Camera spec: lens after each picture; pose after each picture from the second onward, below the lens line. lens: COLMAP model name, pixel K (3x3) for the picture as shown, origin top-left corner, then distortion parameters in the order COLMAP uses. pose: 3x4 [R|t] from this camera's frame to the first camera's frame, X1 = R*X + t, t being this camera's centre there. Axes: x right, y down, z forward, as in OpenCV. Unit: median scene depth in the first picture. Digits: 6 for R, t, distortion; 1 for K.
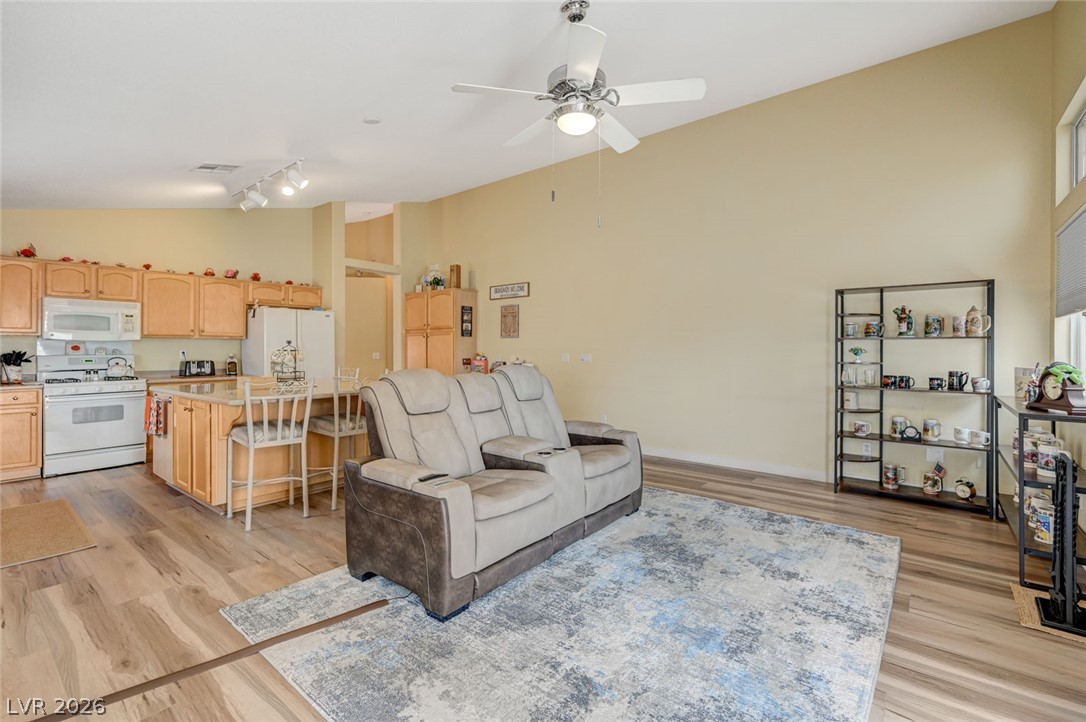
lens RADIAL K [[441.8, 0, 545.6], [0, 441.8, 353.7], [0, 0, 1]] dist [-0.000373, -0.000019]
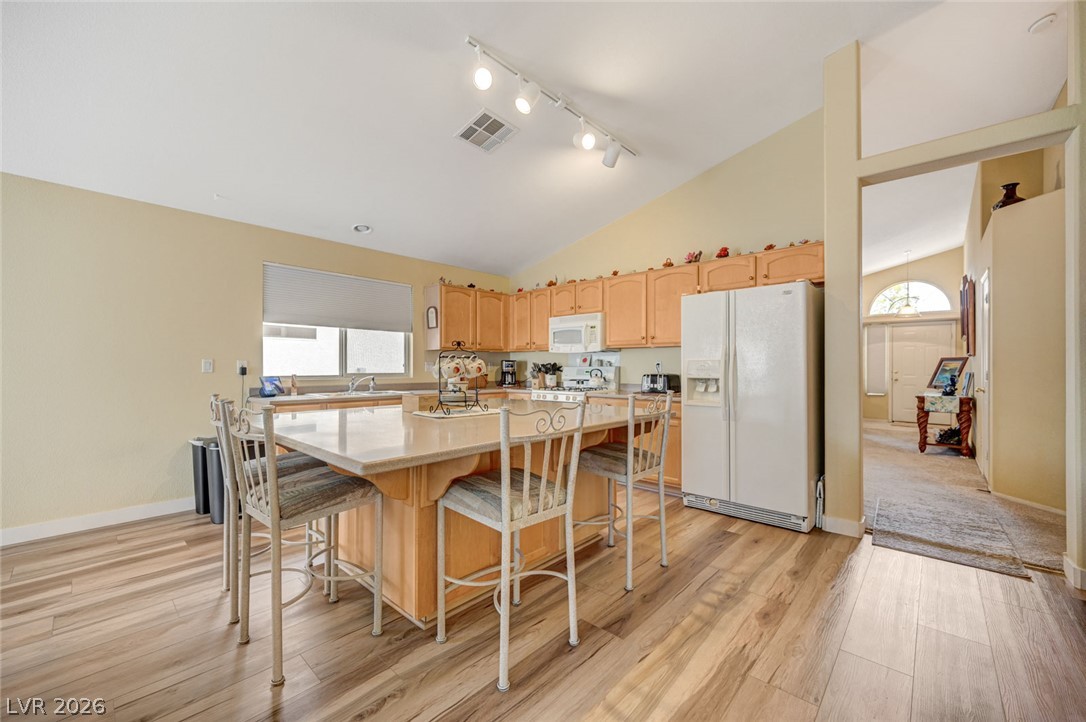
lens RADIAL K [[428.1, 0, 542.7], [0, 428.1, 364.2], [0, 0, 1]] dist [0.002769, 0.000030]
pose [[-0.083175, 0.000202, -0.996535, 0.025932], [-0.004943, 0.999988, 0.000615, -0.002462], [0.996523, 0.004977, -0.083173, 0.953059]]
